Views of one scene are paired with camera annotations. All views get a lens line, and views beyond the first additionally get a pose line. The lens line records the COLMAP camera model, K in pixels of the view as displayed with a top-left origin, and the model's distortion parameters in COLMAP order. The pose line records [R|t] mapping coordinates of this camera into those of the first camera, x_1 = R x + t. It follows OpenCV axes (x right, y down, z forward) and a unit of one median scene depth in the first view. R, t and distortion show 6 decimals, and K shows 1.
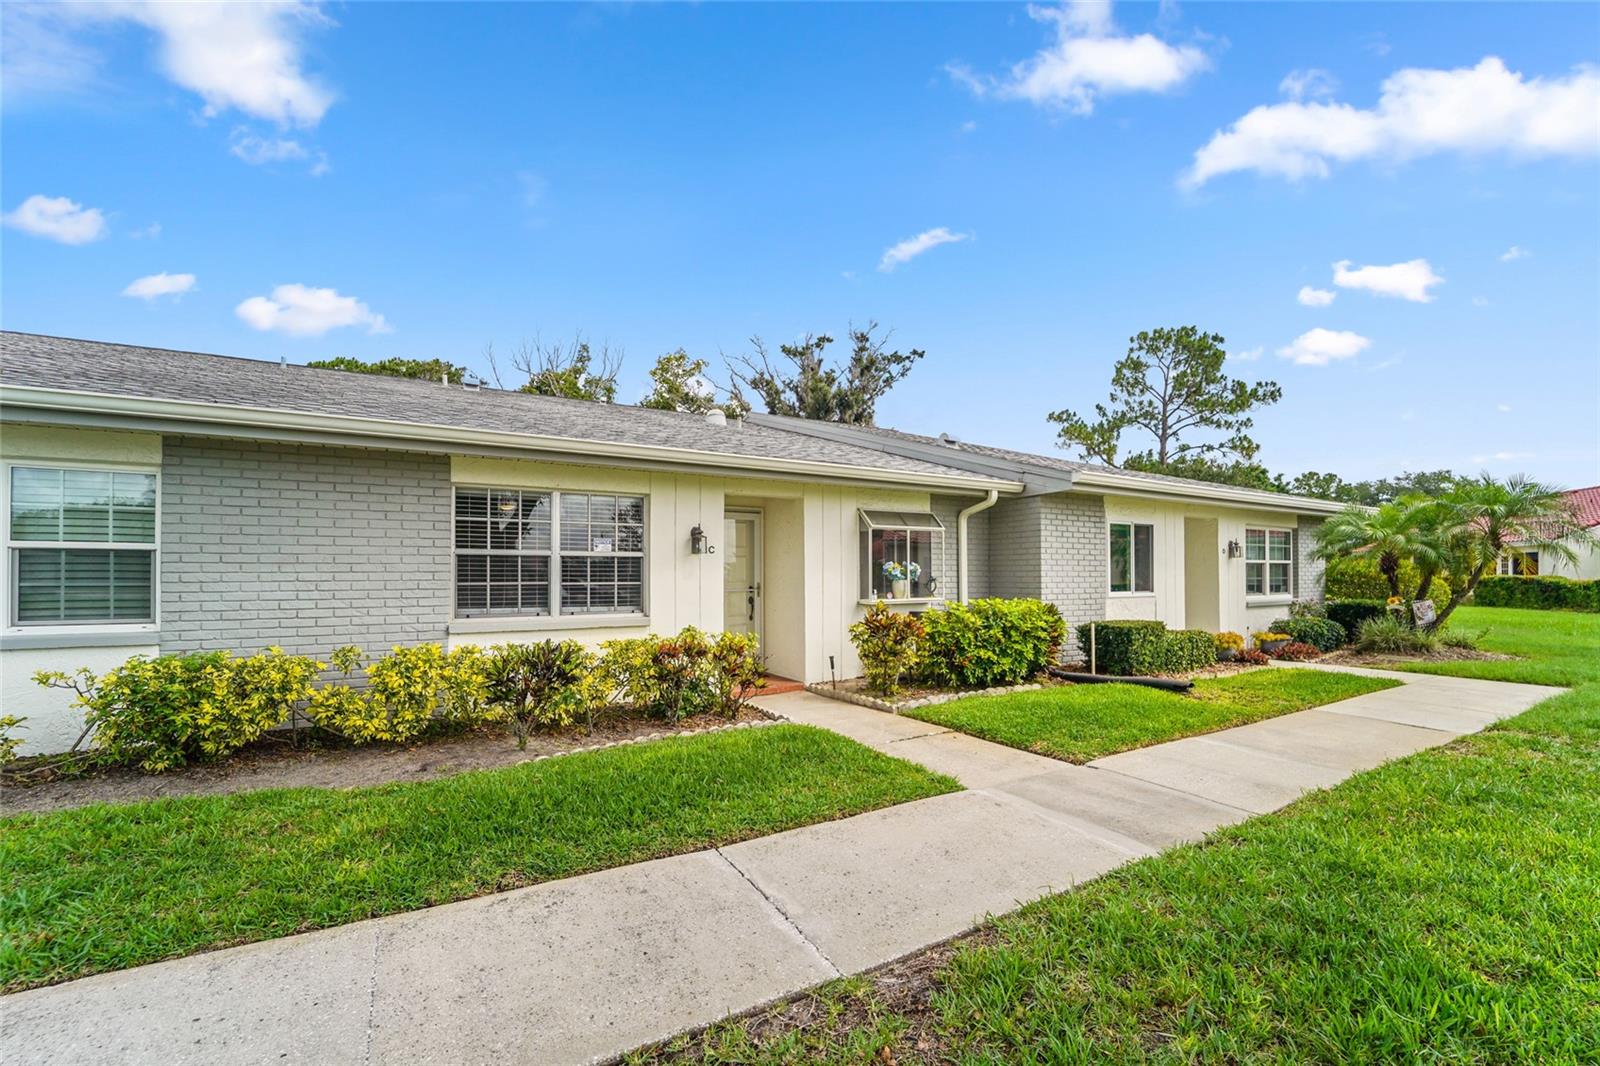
lens RADIAL K [[643.2, 0, 794.1], [0, 643.2, 554.2], [0, 0, 1]] dist [-0.033014, -0.000111]
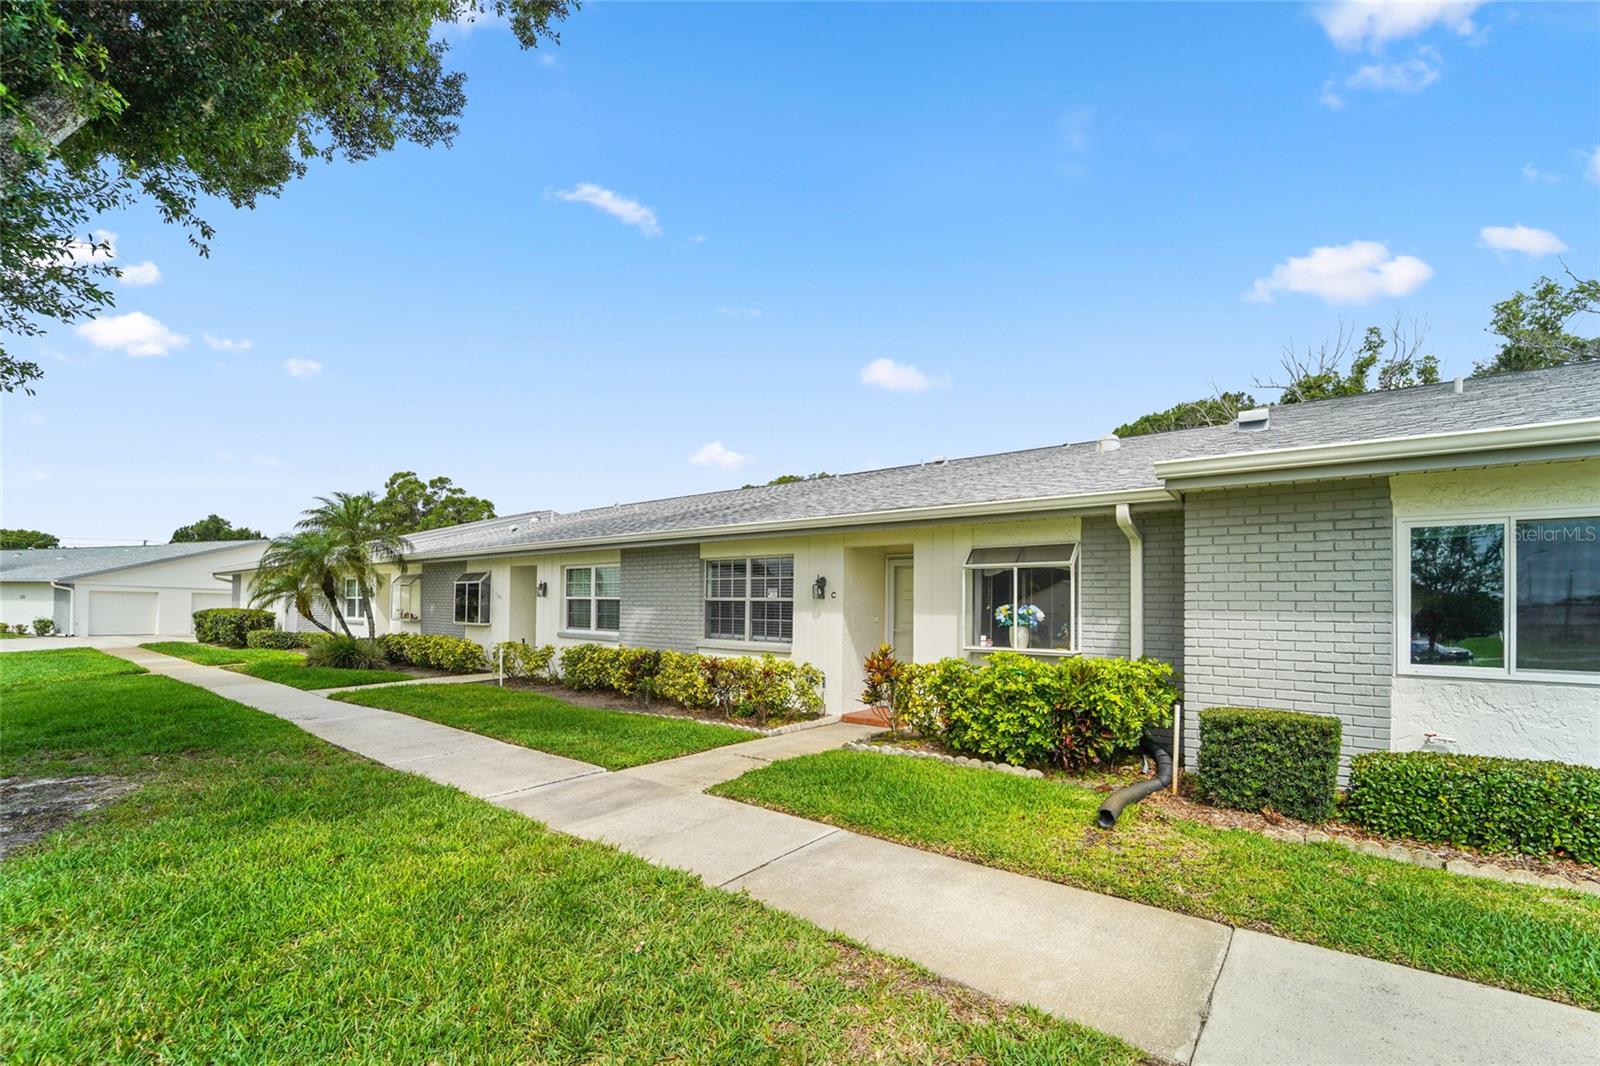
lens RADIAL K [[658.6, 0, 796.3], [0, 658.6, 551.9], [0, 0, 1]] dist [-0.008084, -0.000280]
pose [[0.386699, -0.075255, -0.919130, 0.727246], [0.008769, 0.996920, -0.077935, 0.006296], [0.922164, 0.022078, 0.386168, 0.332361]]
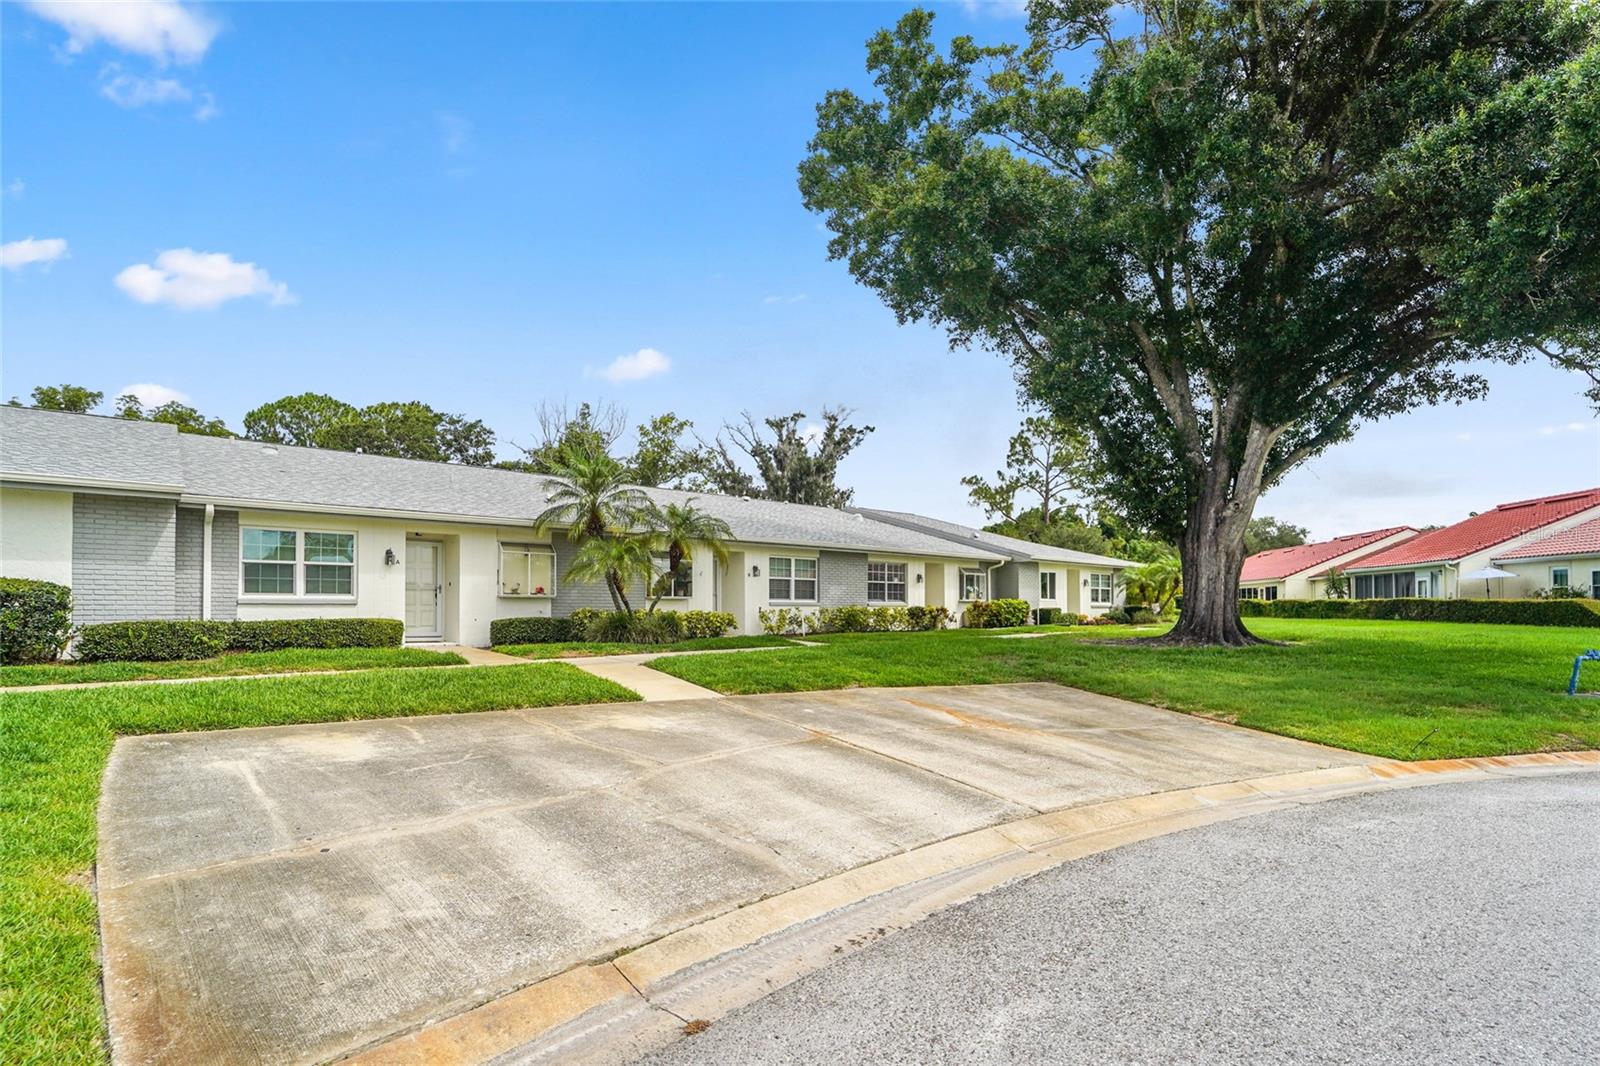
lens RADIAL K [[676.4, 0, 800.4], [0, 676.4, 575.7], [0, 0, 1]] dist [-0.011311, -0.000229]
pose [[0.982375, 0.008318, 0.186738, -0.920900], [-0.005234, 0.999842, -0.016998, 0.016144], [-0.186850, 0.015721, 0.982263, -1.428804]]
